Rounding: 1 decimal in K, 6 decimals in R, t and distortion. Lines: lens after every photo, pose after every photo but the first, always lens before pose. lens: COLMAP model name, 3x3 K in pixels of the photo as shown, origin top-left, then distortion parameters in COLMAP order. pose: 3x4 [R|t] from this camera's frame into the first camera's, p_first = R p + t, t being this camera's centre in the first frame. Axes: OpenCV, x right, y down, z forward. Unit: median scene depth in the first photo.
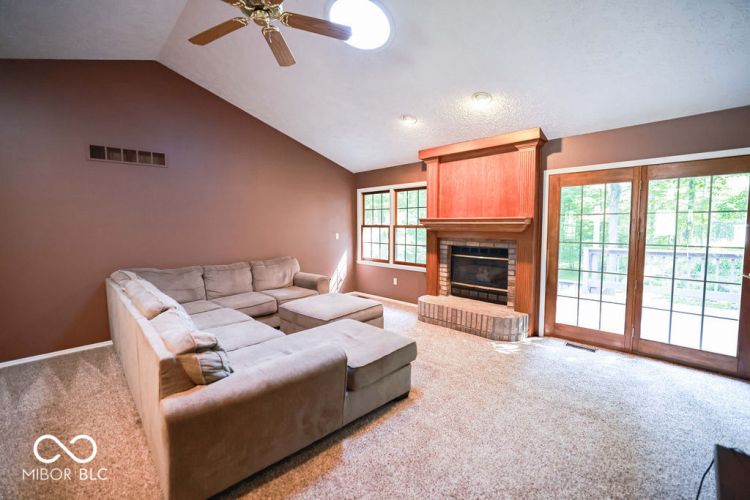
lens RADIAL K [[323.0, 0, 374.2], [0, 323.0, 247.3], [0, 0, 1]] dist [-0.024249, 0.000850]
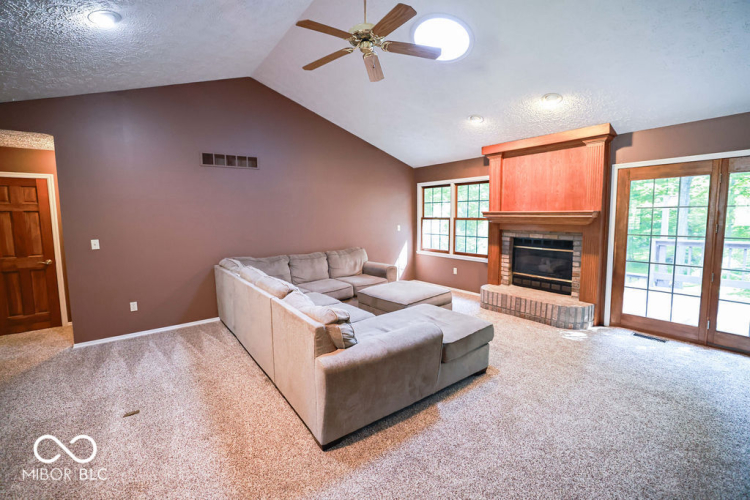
lens RADIAL K [[321.6, 0, 375.2], [0, 321.6, 243.5], [0, 0, 1]] dist [-0.021046, 0.005829]
pose [[0.992217, 0.003361, -0.124474, -0.098319], [-0.000578, 0.999749, 0.022385, -0.010963], [0.124518, -0.022138, 0.991970, -0.110185]]
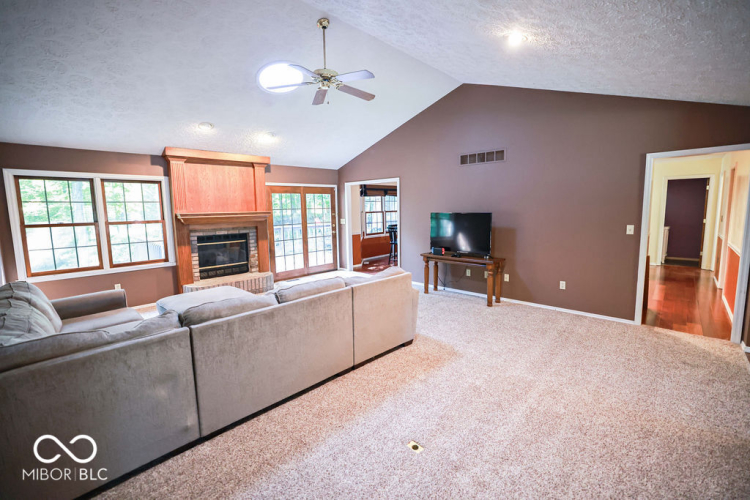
lens RADIAL K [[321.6, 0, 375.2], [0, 321.6, 243.5], [0, 0, 1]] dist [-0.021046, 0.005829]
pose [[-0.005486, -0.104311, 0.994530, -1.171679], [0.093927, 0.990094, 0.104364, -0.051597], [-0.995564, 0.093986, 0.004366, 0.478411]]
